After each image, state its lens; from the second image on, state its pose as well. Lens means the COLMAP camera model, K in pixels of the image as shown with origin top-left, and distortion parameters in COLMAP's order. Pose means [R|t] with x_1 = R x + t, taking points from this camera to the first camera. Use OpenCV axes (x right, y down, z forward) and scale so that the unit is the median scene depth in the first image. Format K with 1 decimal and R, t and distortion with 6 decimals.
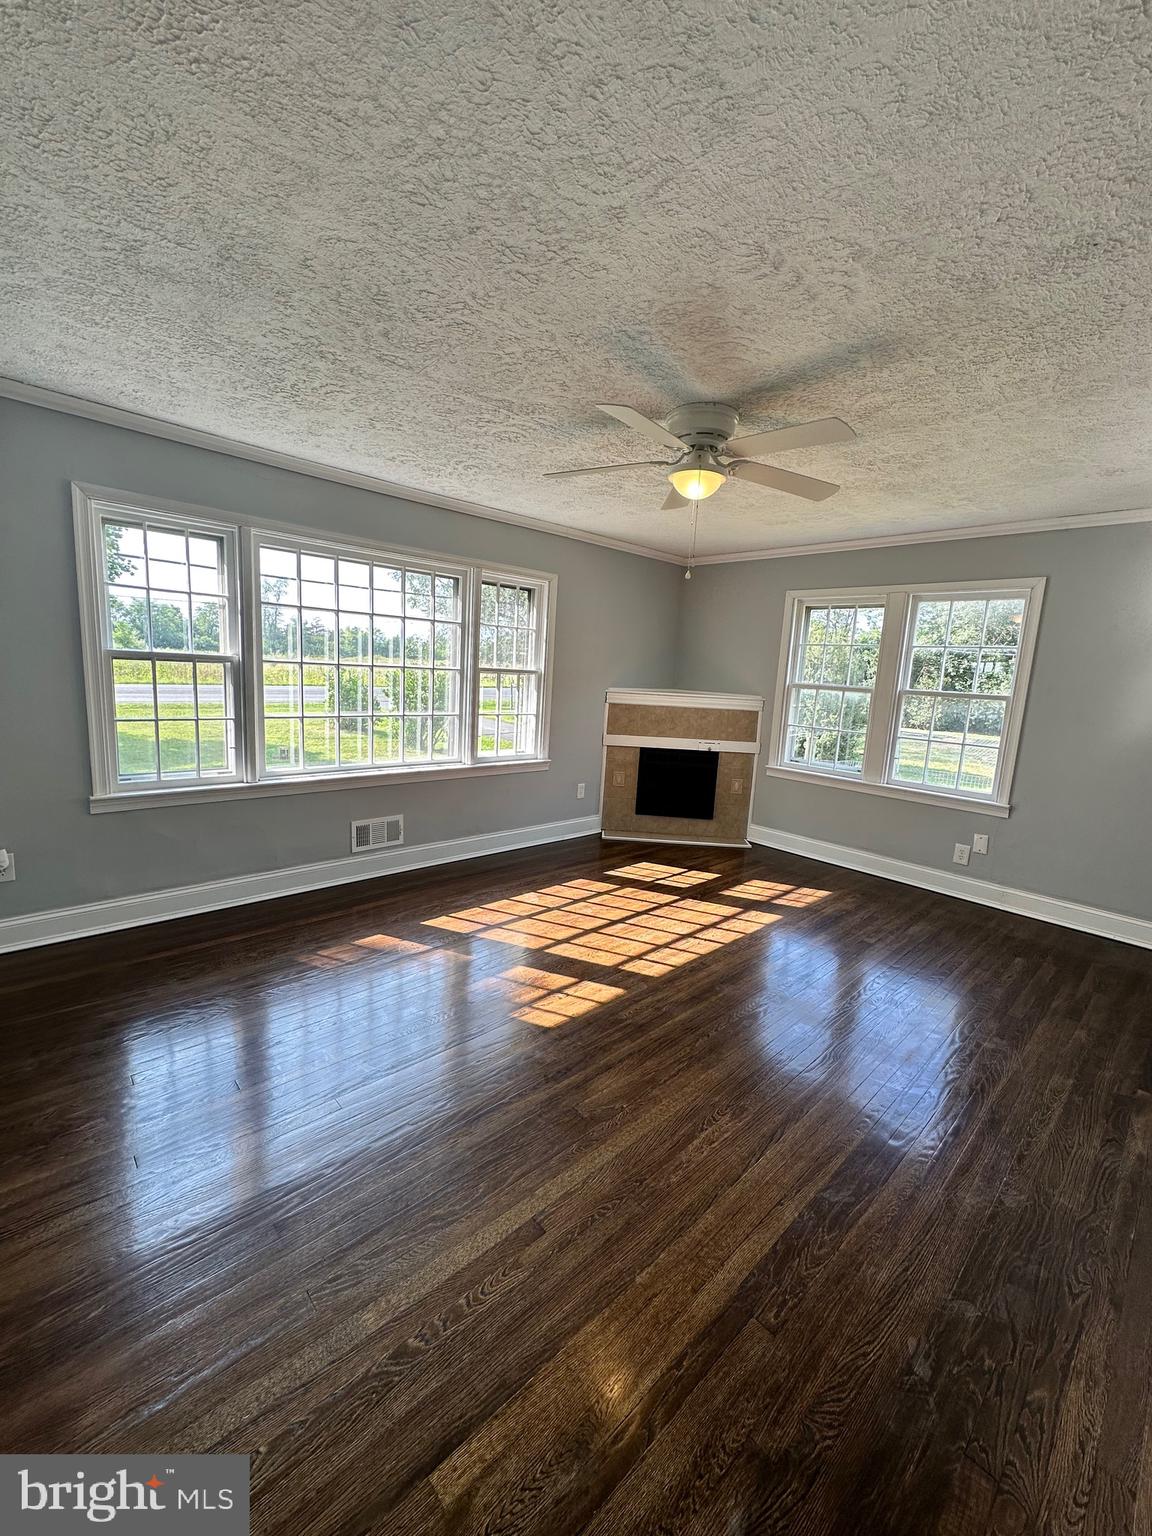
lens RADIAL K [[615.0, 0, 574.5], [0, 615.0, 765.7], [0, 0, 1]] dist [0.001529, 0.000367]
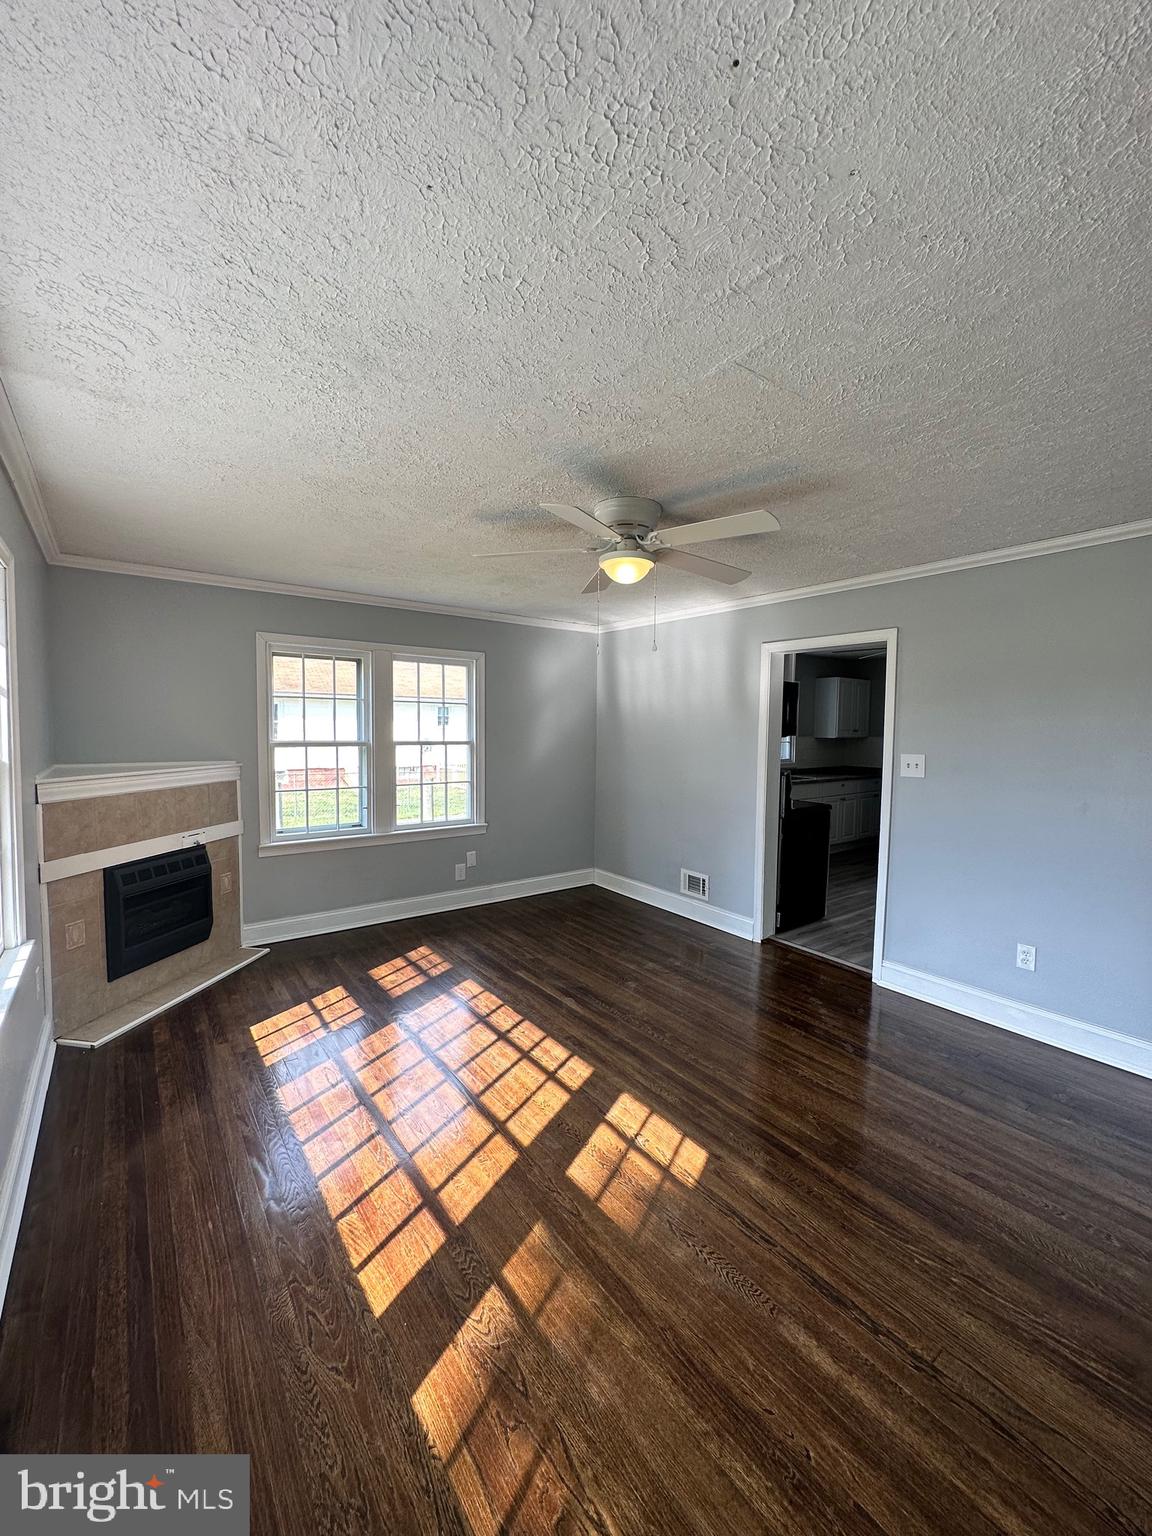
lens RADIAL K [[618.1, 0, 580.3], [0, 618.1, 768.5], [0, 0, 1]] dist [-0.000853, 0.000049]
pose [[0.110985, -0.120101, 0.986538, -0.495584], [0.151480, 0.983117, 0.102643, -0.138495], [-0.982210, 0.138049, 0.127304, 0.557100]]
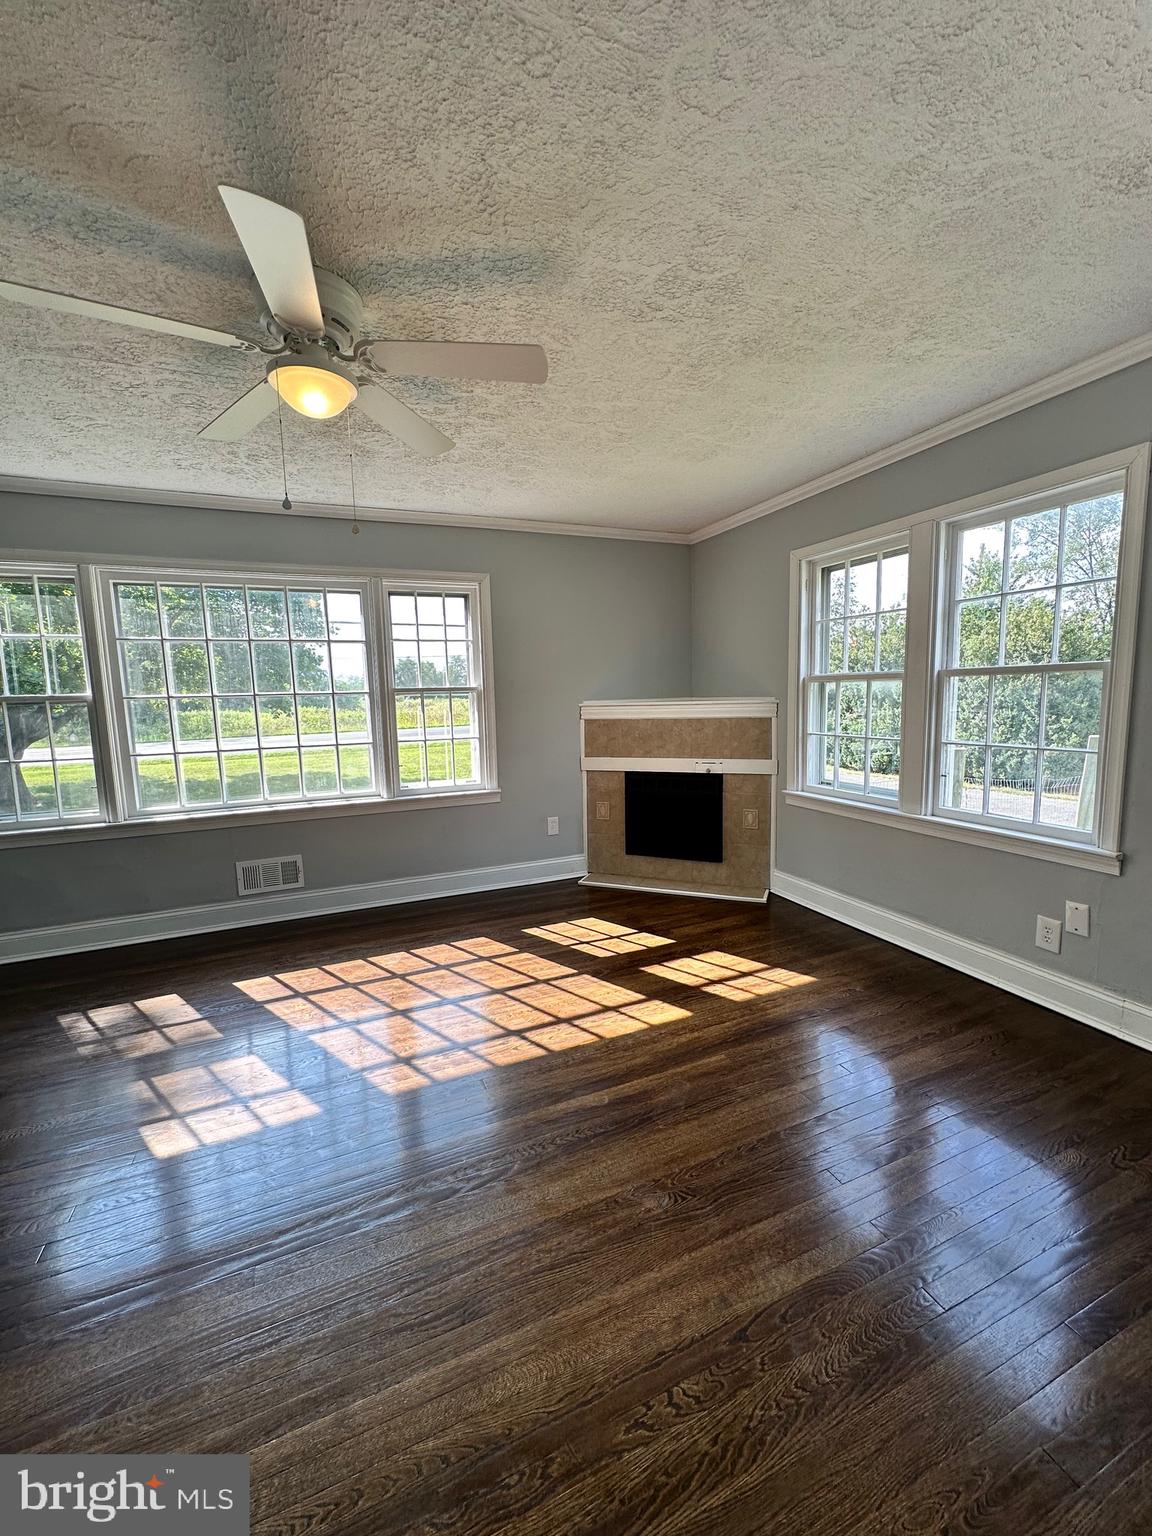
lens RADIAL K [[615.0, 0, 576.0], [0, 615.0, 768.0], [0, 0, 1]] dist [-0.000469, 0.000107]
pose [[0.935600, -0.036867, -0.351133, 0.397301], [0.021877, 0.998676, -0.046564, 0.002119], [0.352385, 0.035884, 0.935167, 0.265114]]
